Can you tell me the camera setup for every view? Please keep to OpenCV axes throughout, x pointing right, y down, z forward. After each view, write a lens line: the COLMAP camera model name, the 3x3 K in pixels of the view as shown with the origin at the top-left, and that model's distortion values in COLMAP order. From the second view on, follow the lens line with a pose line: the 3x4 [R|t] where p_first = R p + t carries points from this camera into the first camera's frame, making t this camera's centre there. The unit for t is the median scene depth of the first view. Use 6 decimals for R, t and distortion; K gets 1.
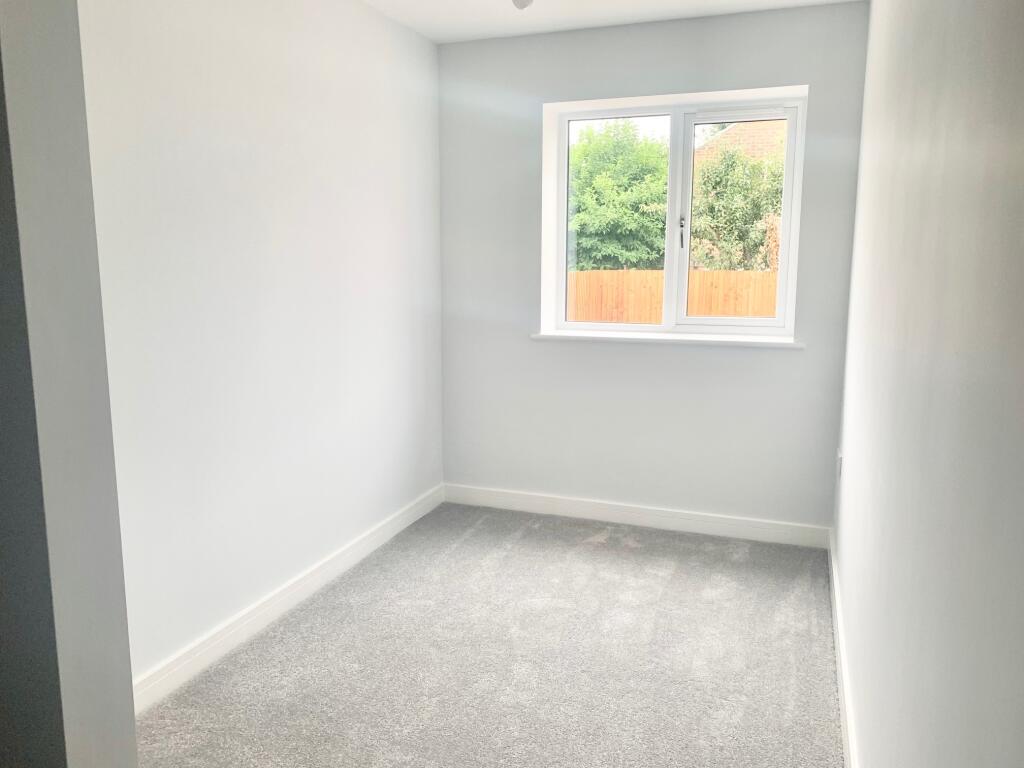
lens RADIAL K [[793.4, 0, 517.3], [0, 793.4, 384.4], [0, 0, 1]] dist [0.012239, -0.000116]
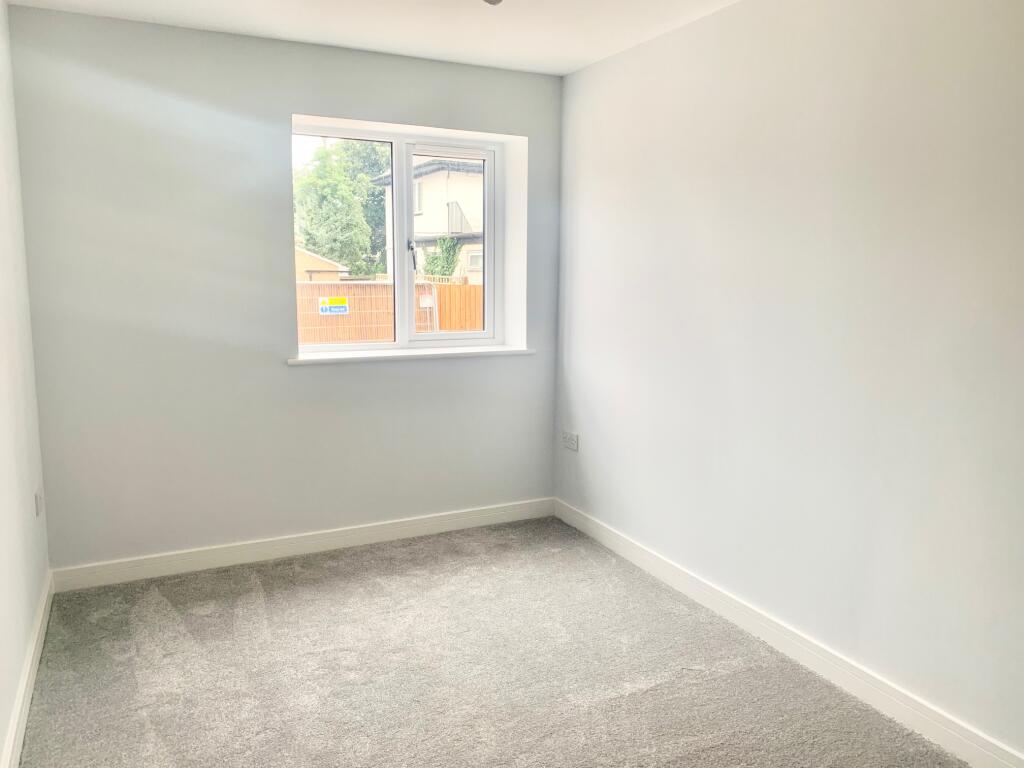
lens RADIAL K [[793.4, 0, 510.9], [0, 793.4, 366.5], [0, 0, 1]] dist [0.012239, -0.000116]
pose [[0.673035, -0.082204, 0.735028, -0.485567], [0.116462, 0.993185, 0.004436, -0.031161], [-0.730384, 0.082617, 0.678022, 0.192945]]
